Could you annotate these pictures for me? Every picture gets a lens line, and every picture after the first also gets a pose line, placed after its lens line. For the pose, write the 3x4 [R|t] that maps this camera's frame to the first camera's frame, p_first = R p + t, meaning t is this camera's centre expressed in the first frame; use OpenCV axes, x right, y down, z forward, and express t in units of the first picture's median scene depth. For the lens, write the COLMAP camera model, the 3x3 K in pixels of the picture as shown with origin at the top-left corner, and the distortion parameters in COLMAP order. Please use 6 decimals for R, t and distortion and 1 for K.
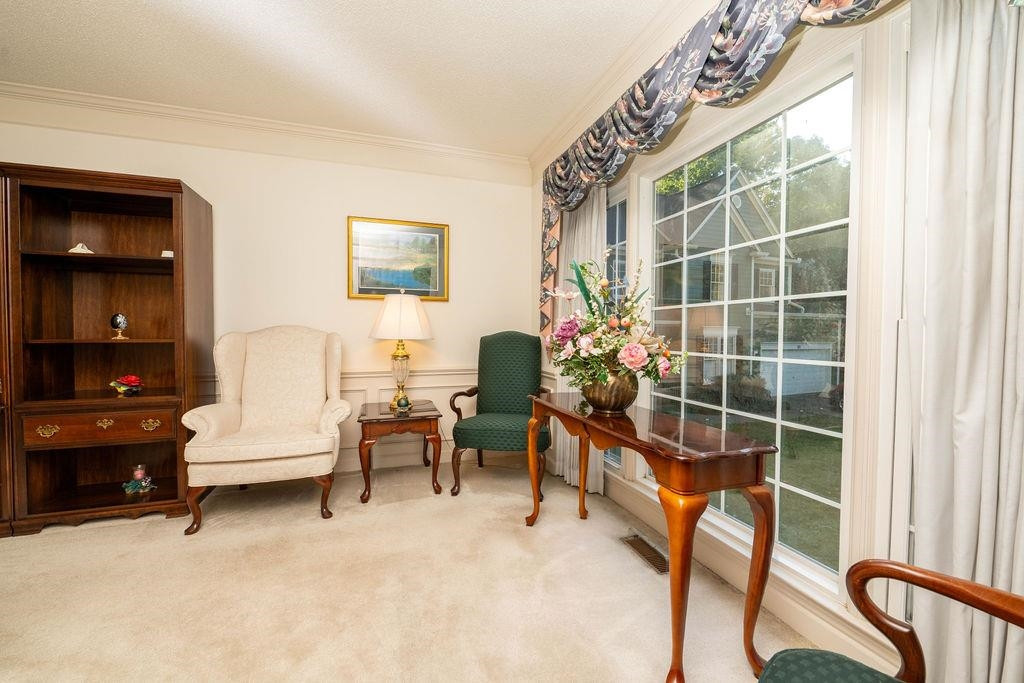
lens RADIAL K [[404.5, 0, 512.0], [0, 404.5, 341.5], [0, 0, 1]] dist [-0.000620, -0.000130]
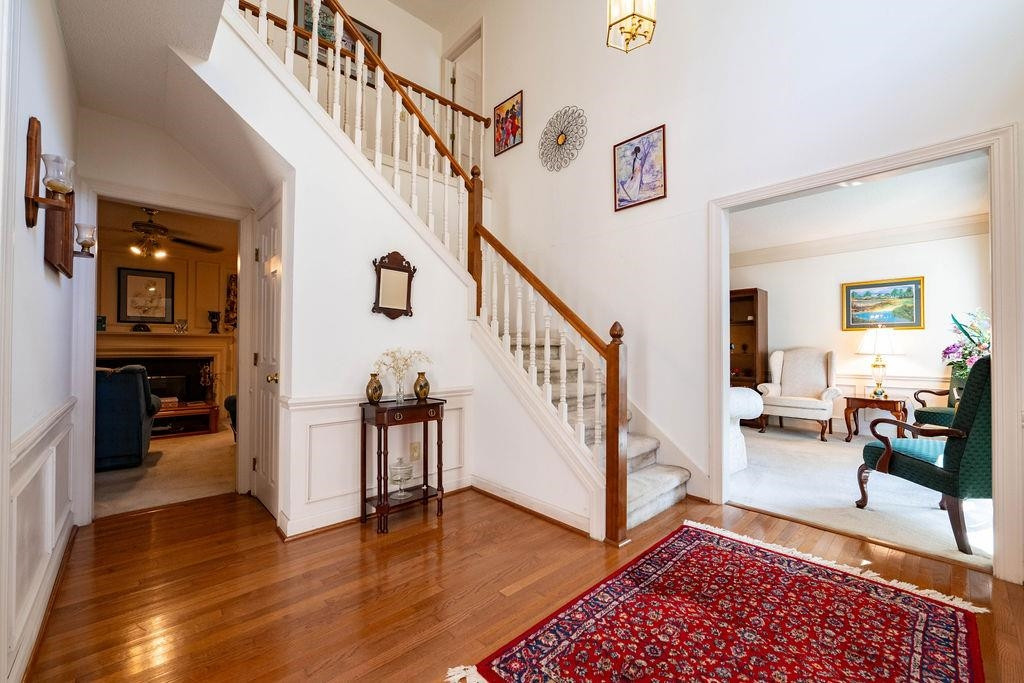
lens RADIAL K [[411.9, 0, 512.0], [0, 411.9, 341.5], [0, 0, 1]] dist [-0.001048, -0.000143]
pose [[0.417765, -0.018580, -0.908365, 0.640432], [-0.026911, 0.999099, -0.032813, 0.036326], [0.908157, 0.038153, 0.416888, -1.079724]]
